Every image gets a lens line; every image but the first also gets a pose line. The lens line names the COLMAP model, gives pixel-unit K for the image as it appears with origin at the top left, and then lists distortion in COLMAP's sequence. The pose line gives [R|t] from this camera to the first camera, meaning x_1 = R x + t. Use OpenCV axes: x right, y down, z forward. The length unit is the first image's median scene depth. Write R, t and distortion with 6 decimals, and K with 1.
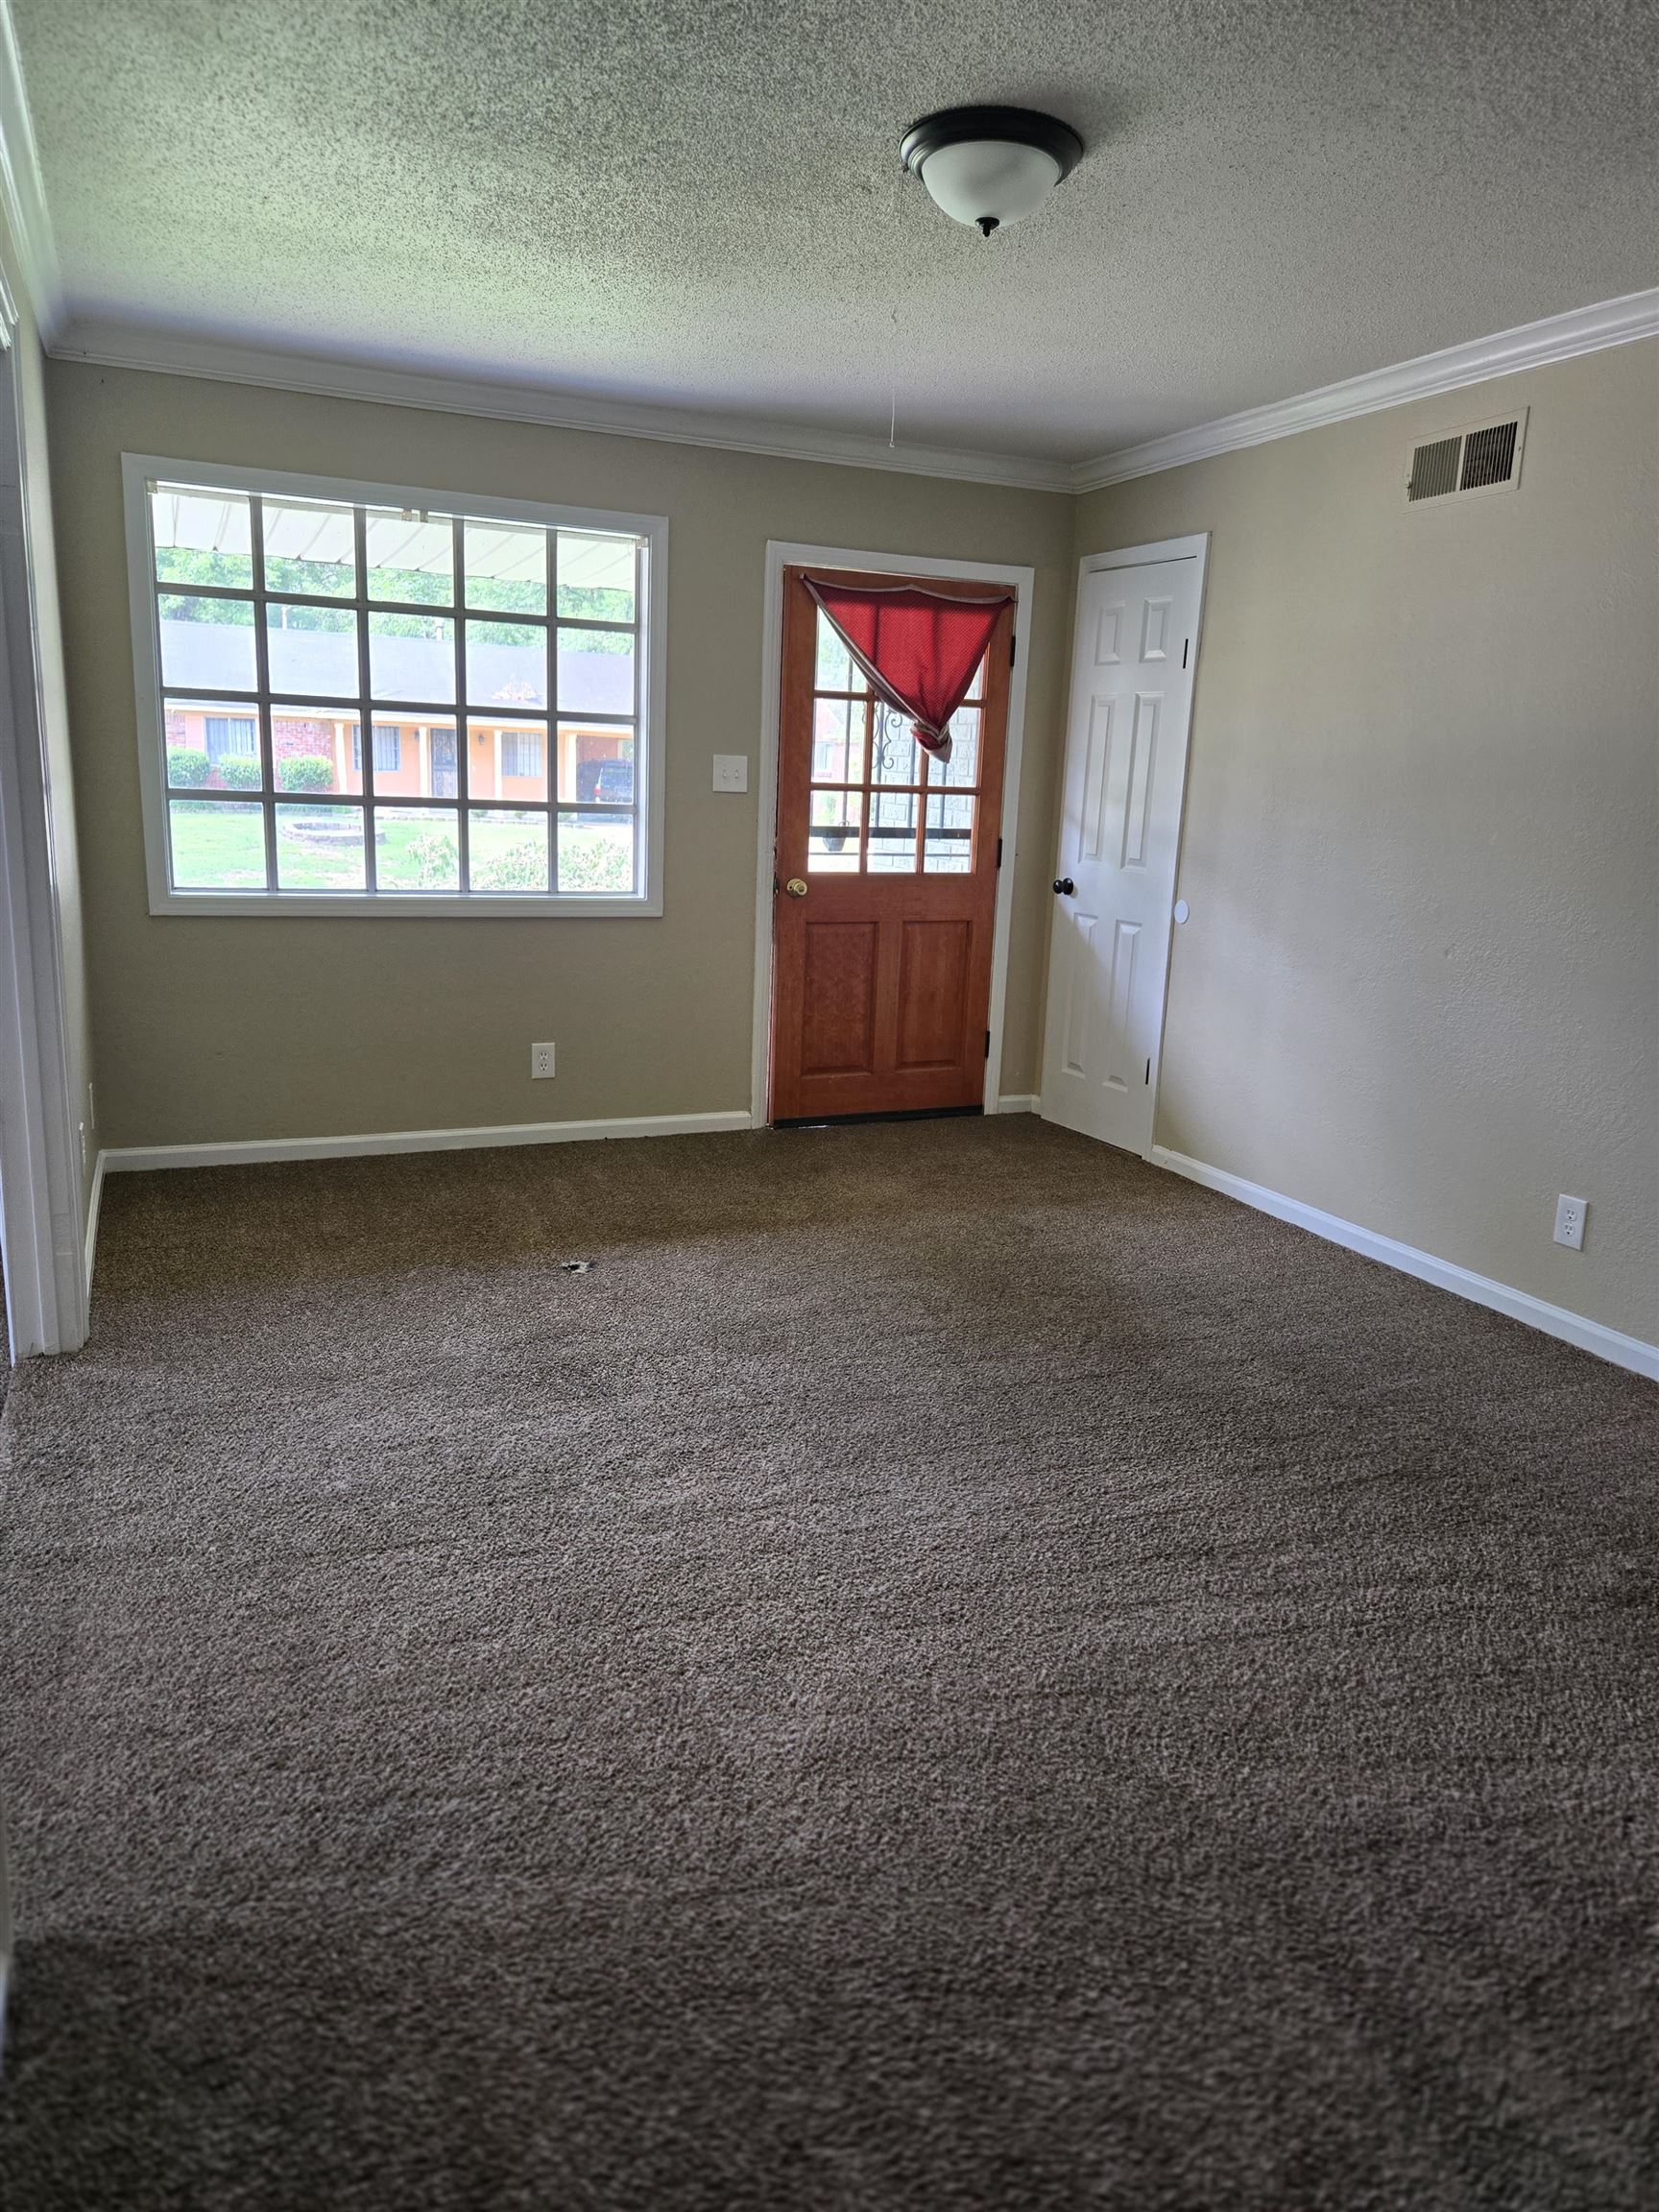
lens RADIAL K [[1496.3, 0, 841.9], [0, 1496.3, 1081.2], [0, 0, 1]] dist [0.073628, -0.054857]
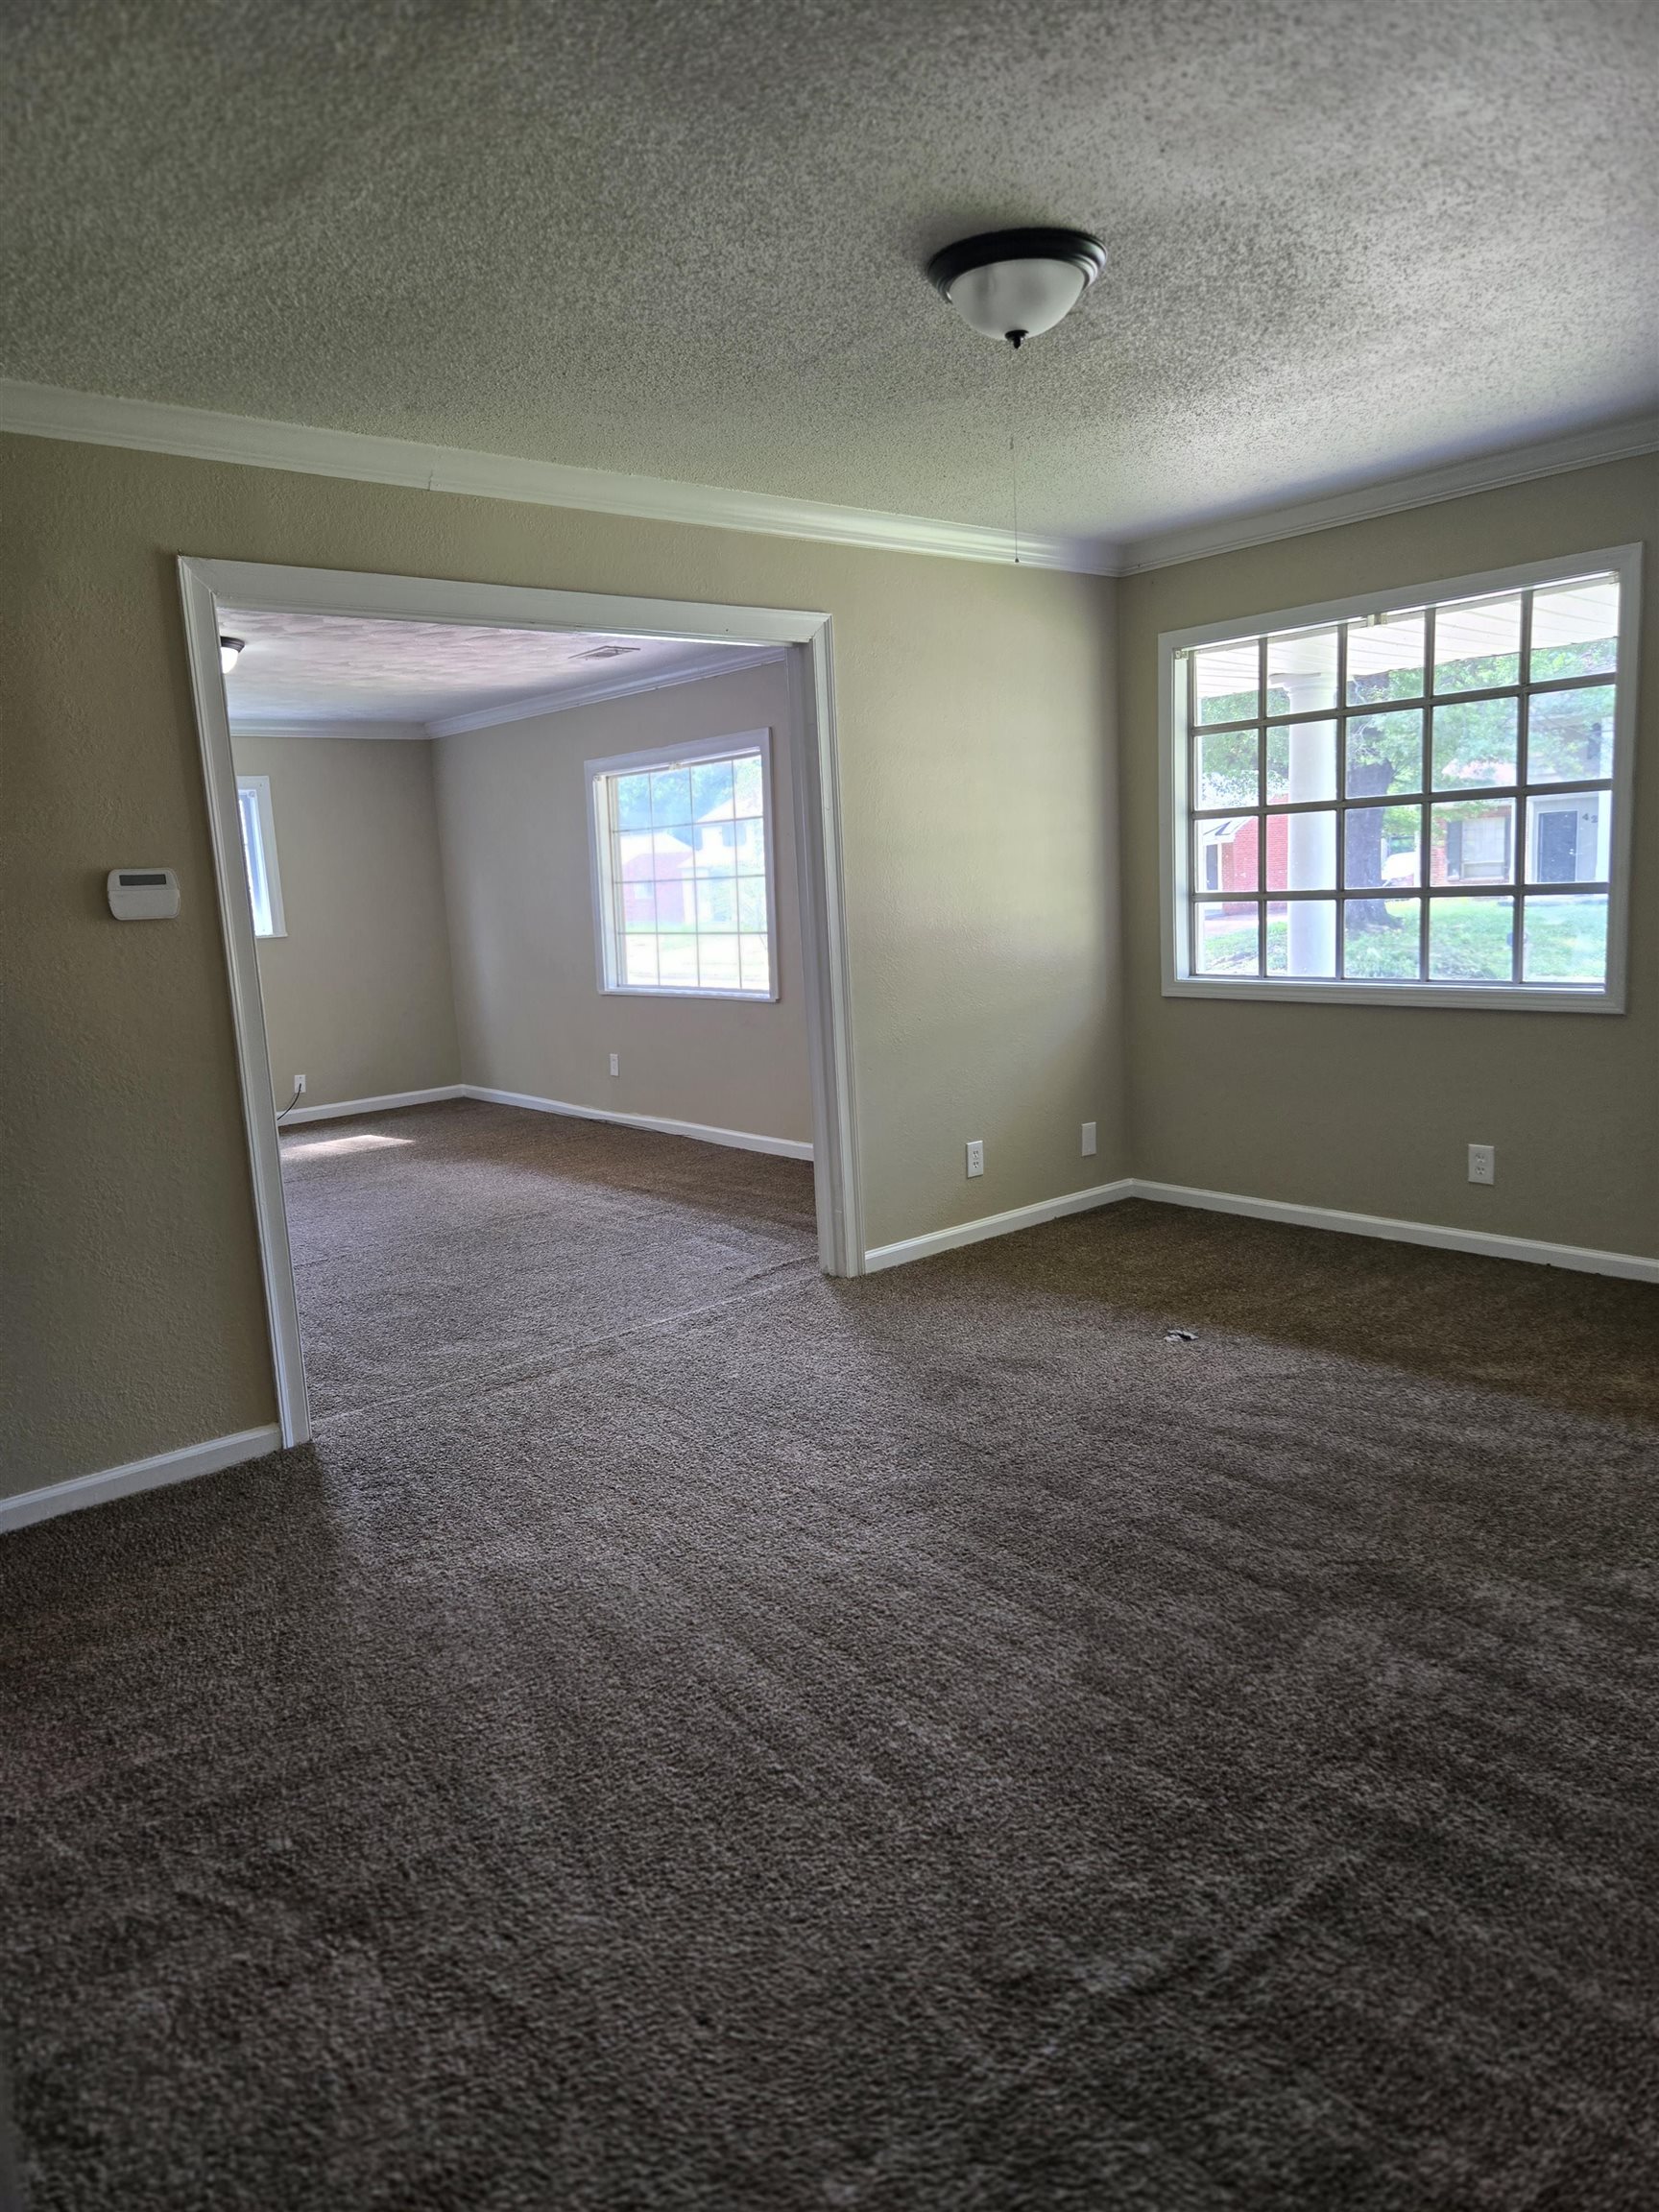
lens RADIAL K [[1496.6, 0, 801.5], [0, 1496.6, 1096.2], [0, 0, 1]] dist [0.078852, -0.062723]
pose [[0.271382, 0.090504, -0.958207, 0.564511], [-0.135316, 0.989268, 0.055114, -0.048763], [0.952912, 0.114704, 0.280716, 0.329819]]
